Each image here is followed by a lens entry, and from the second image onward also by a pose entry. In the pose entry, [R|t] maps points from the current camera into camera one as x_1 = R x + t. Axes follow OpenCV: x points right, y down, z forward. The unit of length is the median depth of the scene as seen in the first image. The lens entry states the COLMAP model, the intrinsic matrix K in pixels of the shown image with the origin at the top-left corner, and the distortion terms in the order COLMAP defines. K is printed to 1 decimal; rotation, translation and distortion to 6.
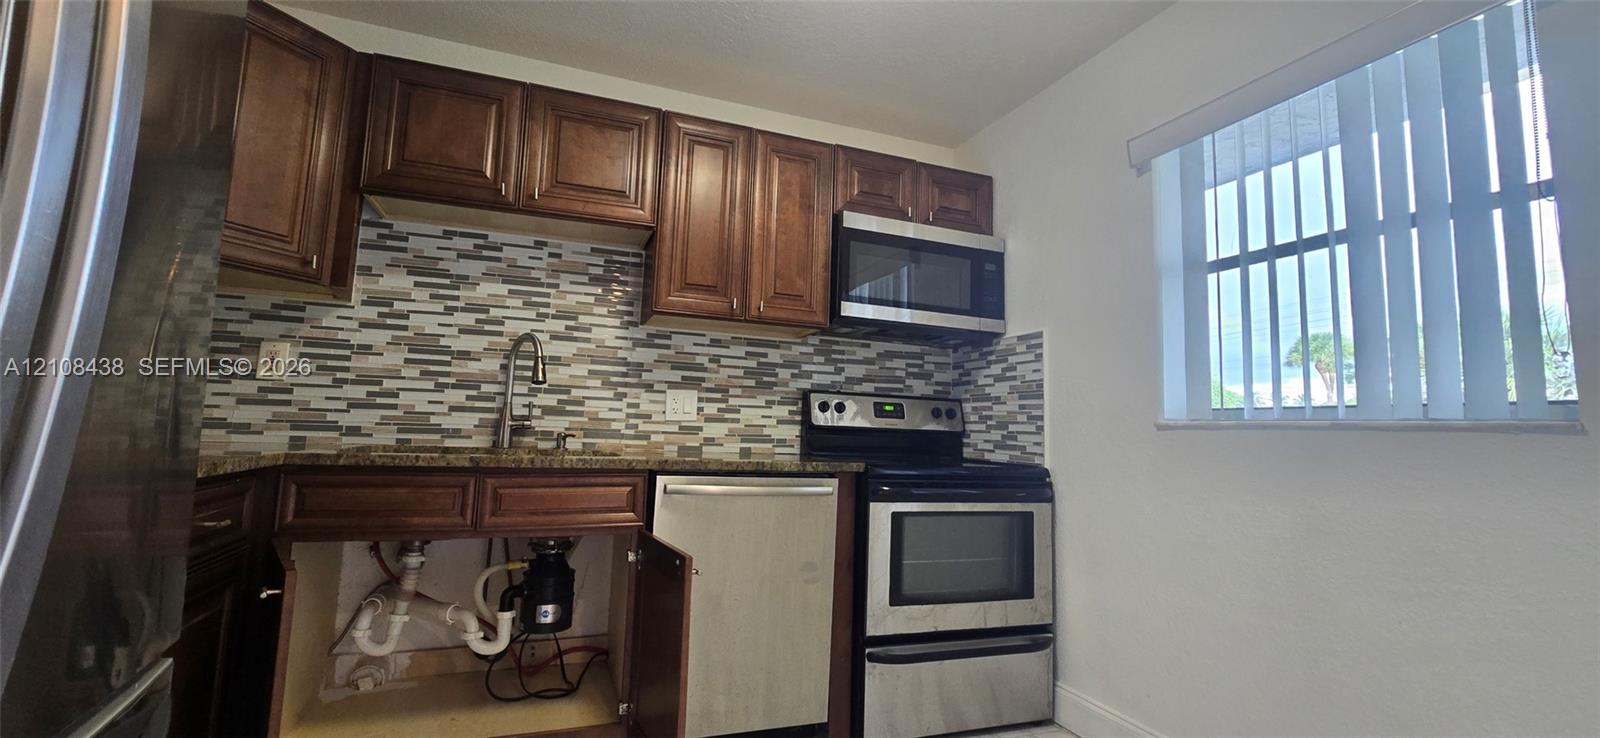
lens RADIAL K [[654.0, 0, 799.0], [0, 654.0, 362.5], [0, 0, 1]] dist [-0.001226, -0.000048]
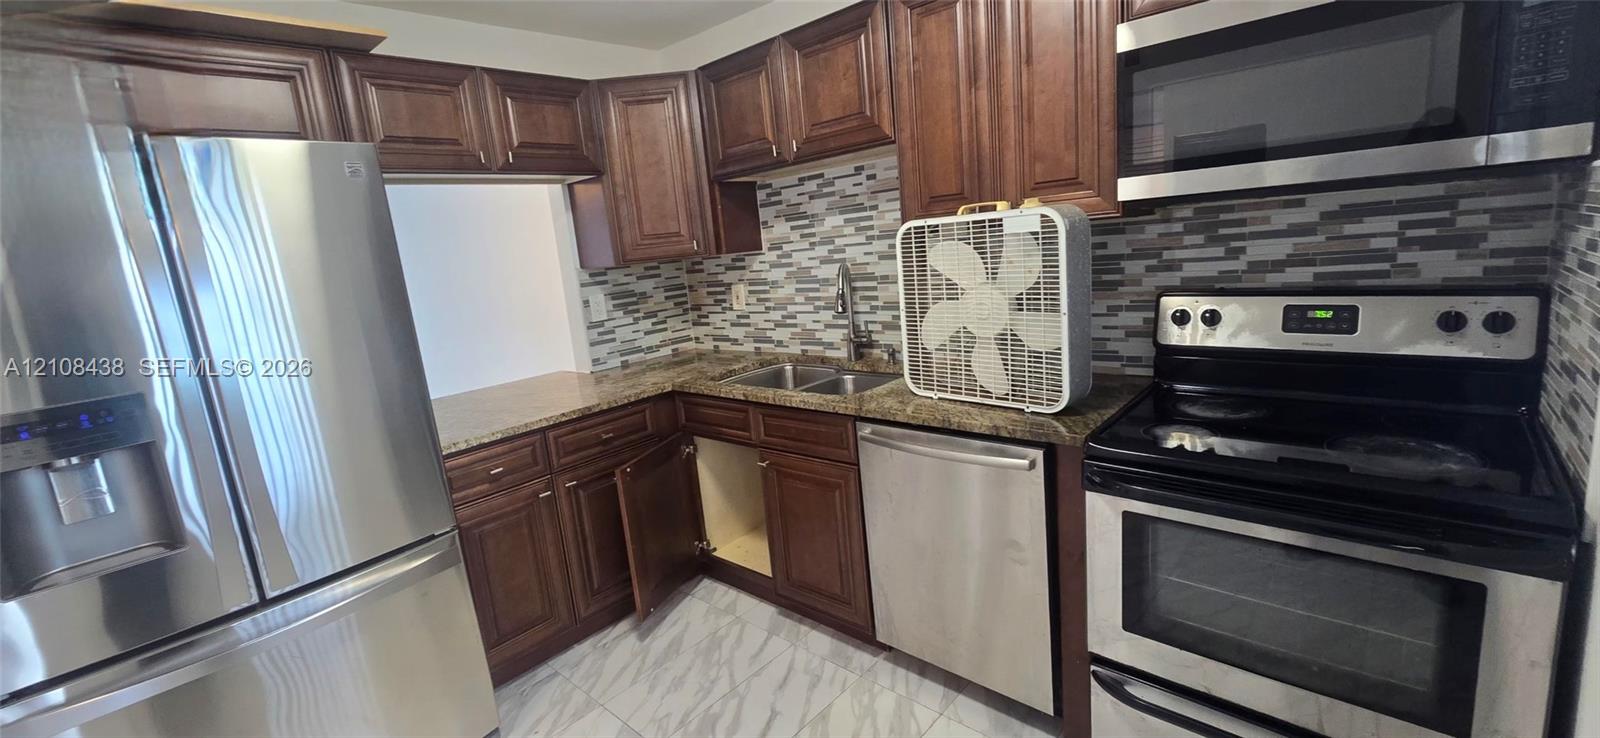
lens RADIAL K [[654.0, 0, 802.4], [0, 654.0, 361.7], [0, 0, 1]] dist [-0.001226, -0.000048]
pose [[0.446730, 0.091239, -0.890005, 0.500726], [0.200042, 0.959414, 0.198764, -0.107451], [0.872018, -0.266832, 0.410347, 0.394249]]
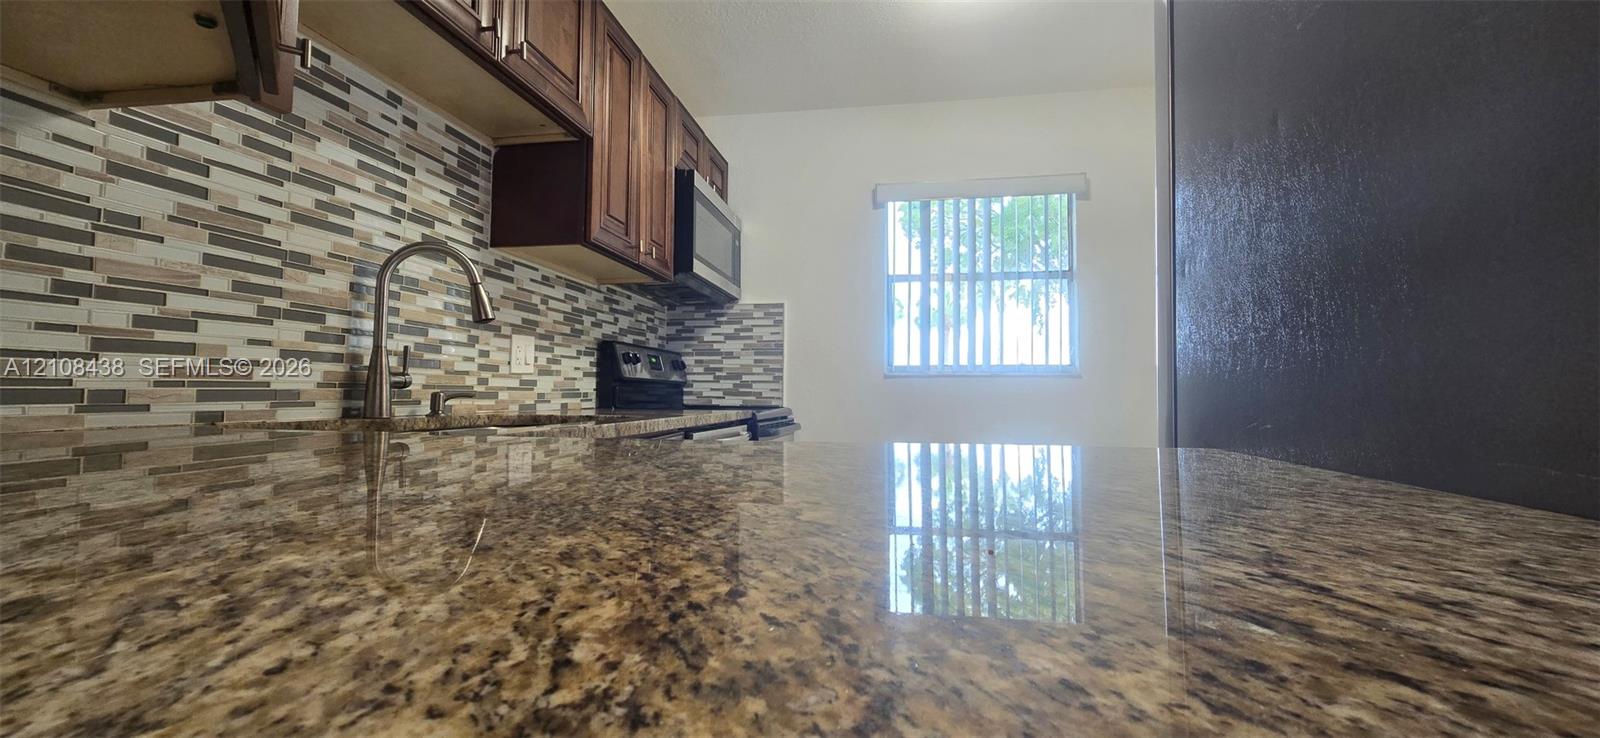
lens RADIAL K [[654.0, 0, 803.7], [0, 654.0, 368.5], [0, 0, 1]] dist [-0.001226, -0.000048]
pose [[0.503397, 0.001694, 0.864054, -0.714707], [-0.077002, 0.996107, 0.042909, 0.021873], [-0.860617, -0.088134, 0.501568, 0.301705]]
